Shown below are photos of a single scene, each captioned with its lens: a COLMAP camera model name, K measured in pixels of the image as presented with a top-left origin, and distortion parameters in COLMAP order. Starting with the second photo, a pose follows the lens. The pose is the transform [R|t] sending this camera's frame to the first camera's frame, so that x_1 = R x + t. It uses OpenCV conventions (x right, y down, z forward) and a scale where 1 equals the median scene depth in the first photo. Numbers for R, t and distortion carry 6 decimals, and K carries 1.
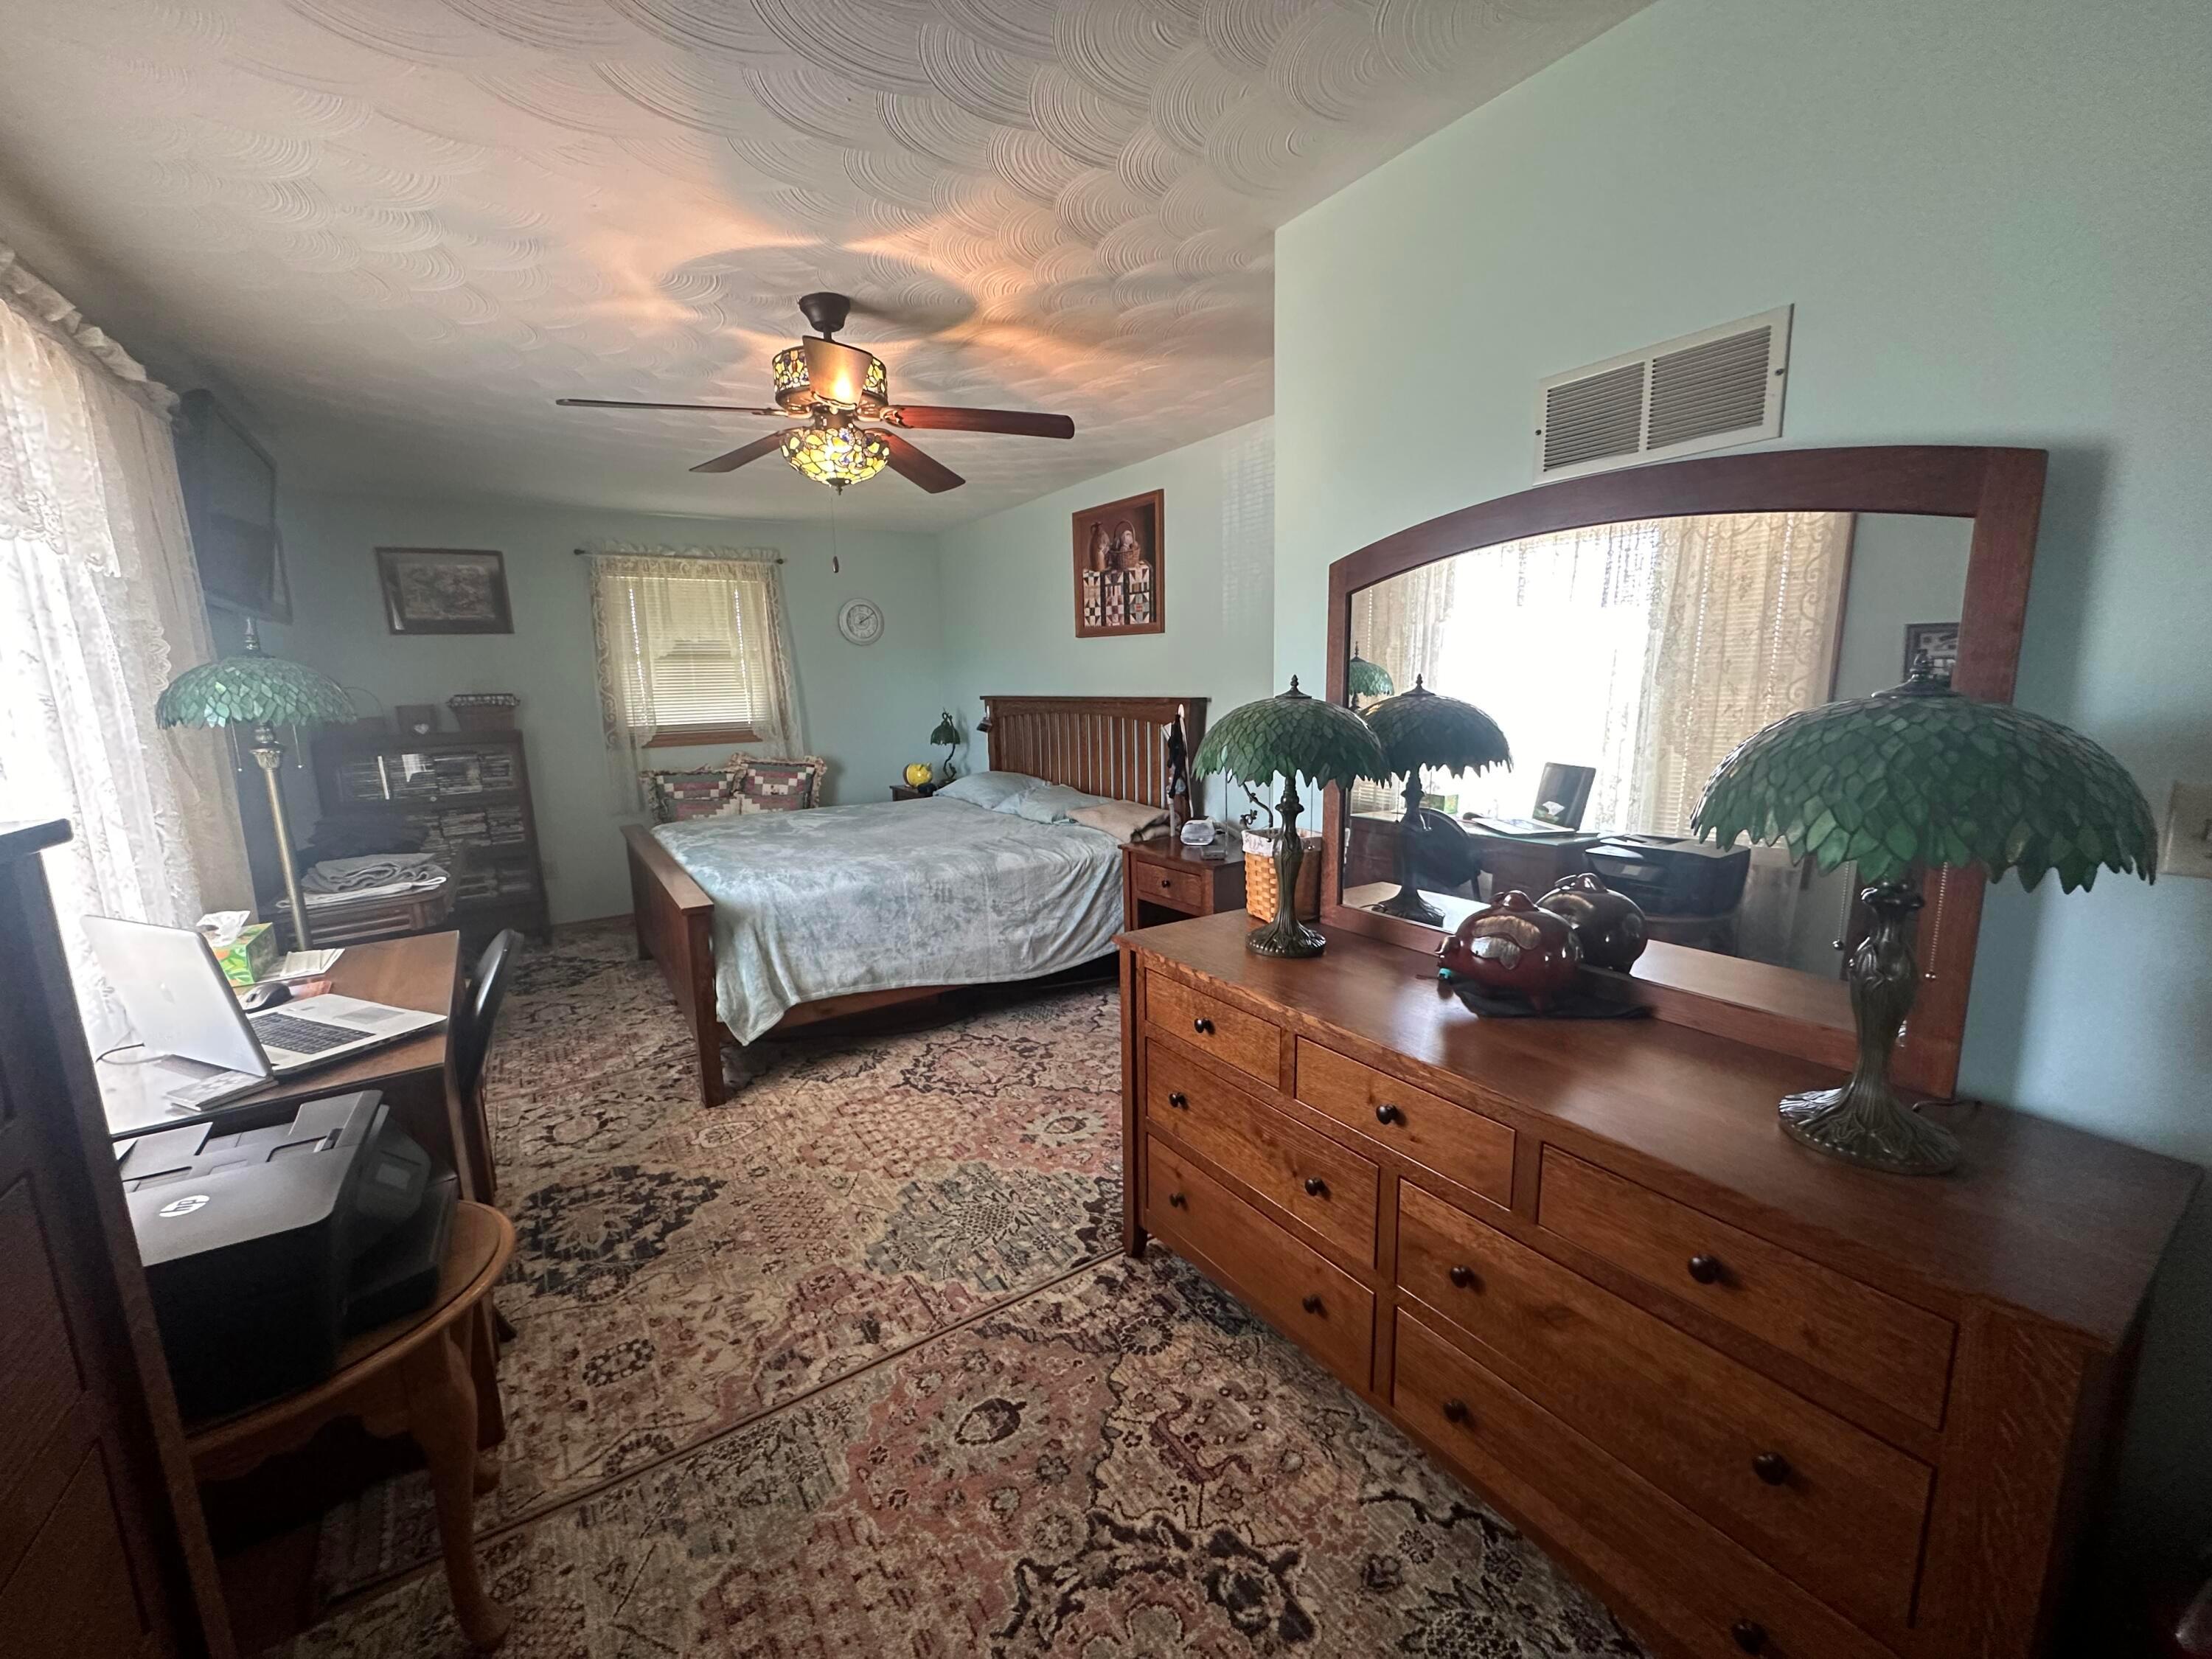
lens RADIAL K [[884.7, 0, 1108.7], [0, 884.7, 831.8], [0, 0, 1]] dist [-0.002530, 0.000052]
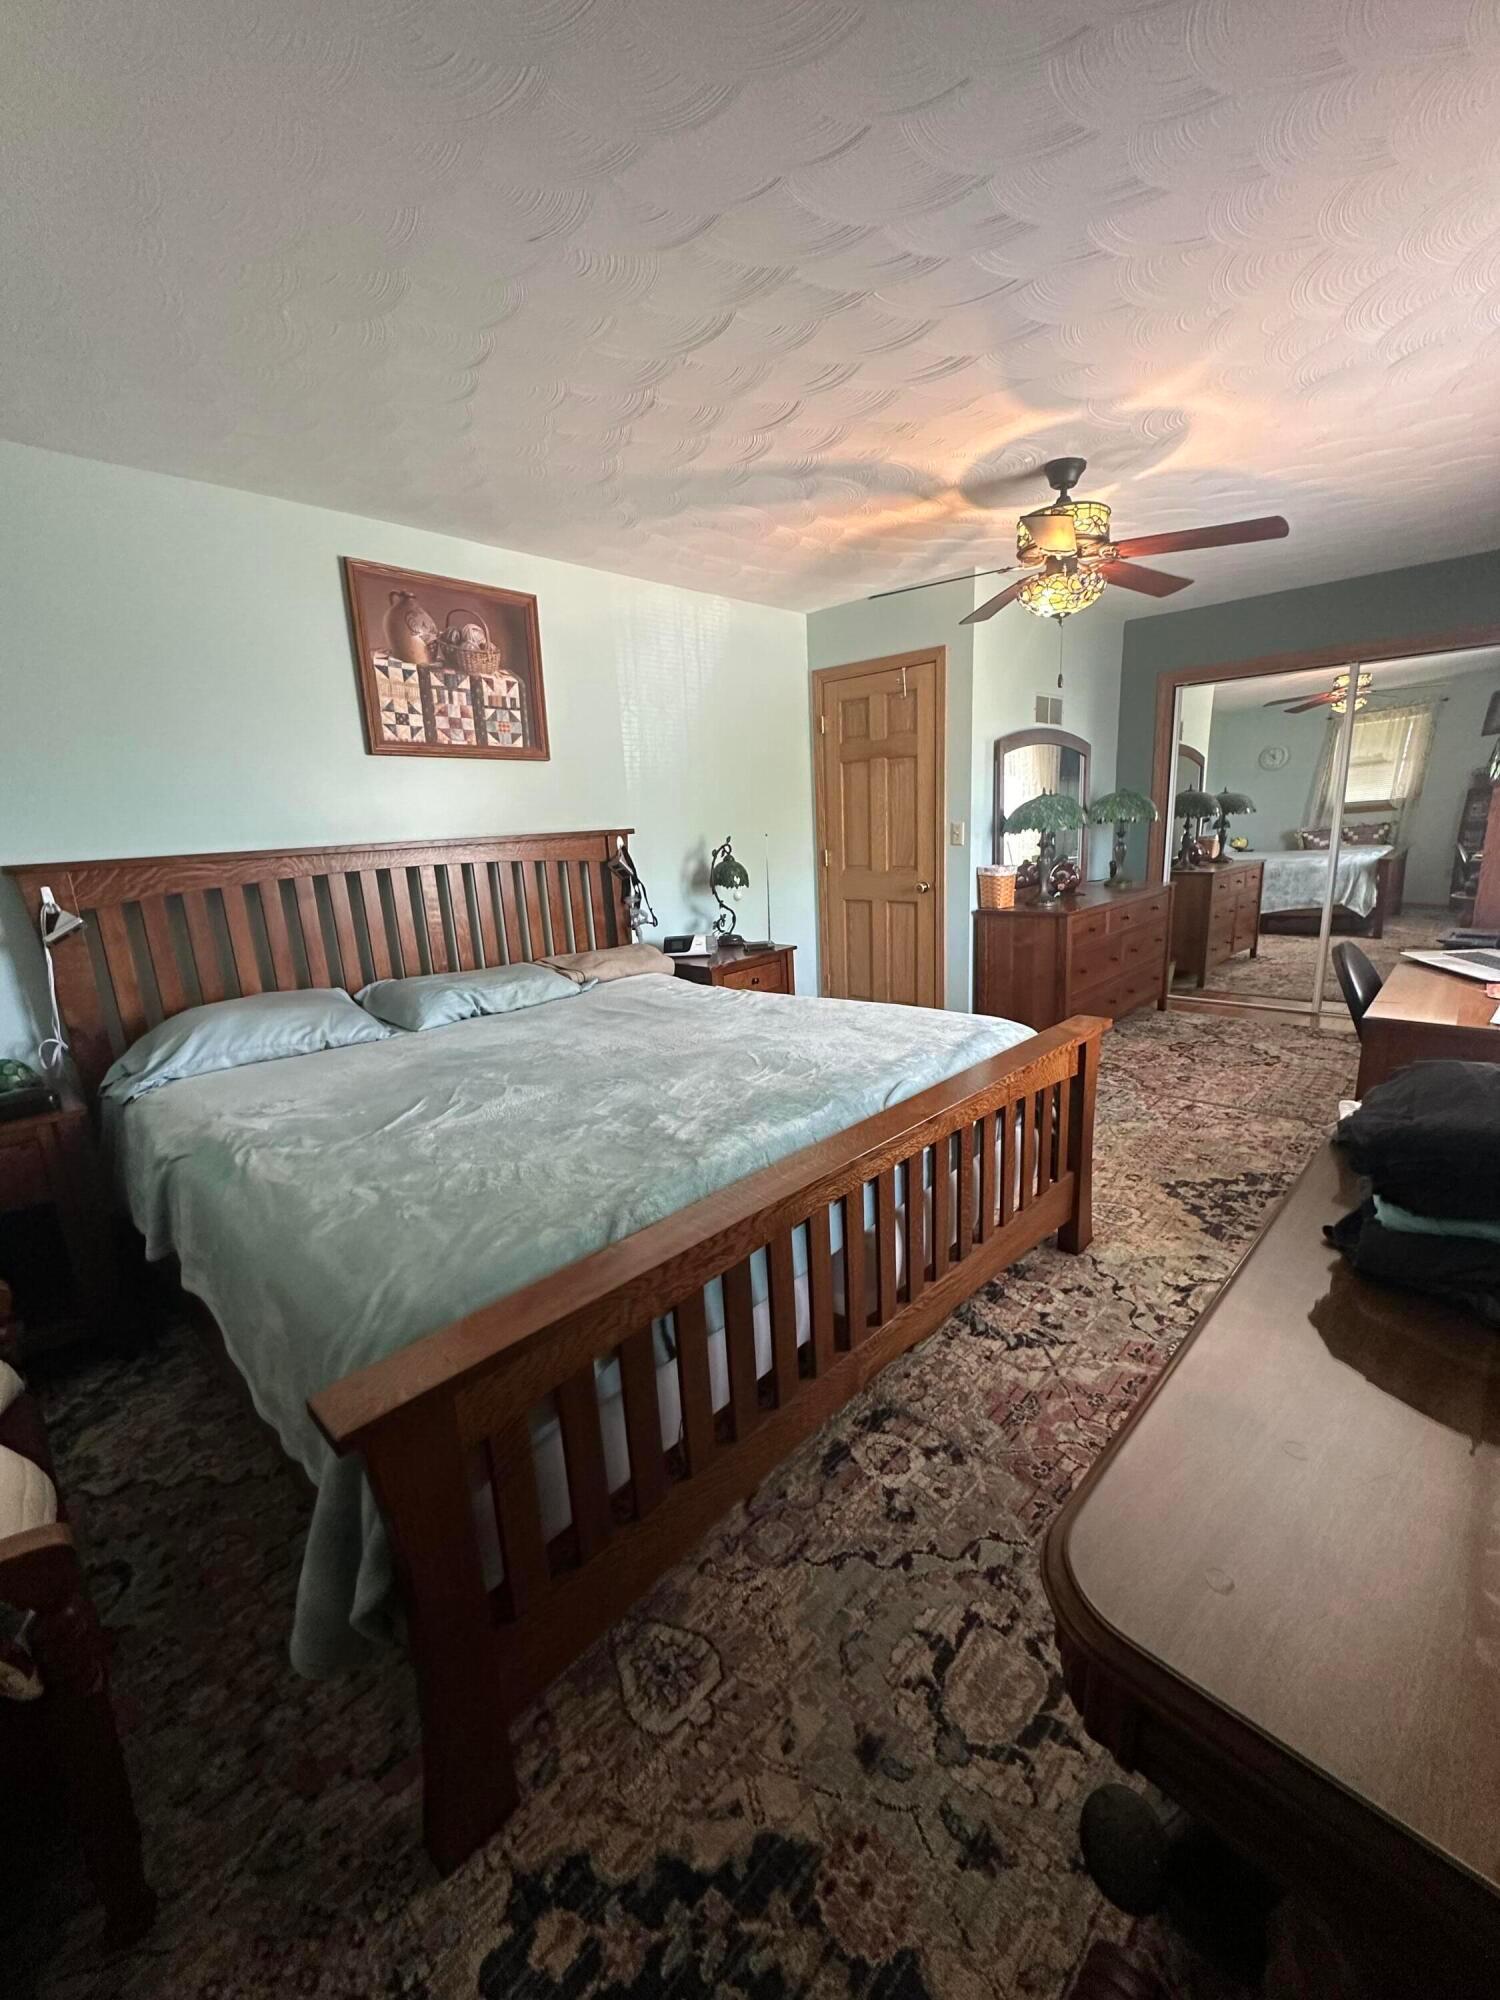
lens RADIAL K [[799.9, 0, 753.1], [0, 799.9, 1000.2], [0, 0, 1]] dist [-0.002530, 0.000052]
pose [[-0.211690, -0.182810, 0.960087, -0.791460], [0.224144, 0.947086, 0.229756, -0.133218], [-0.951287, 0.263834, -0.159513, 0.981298]]
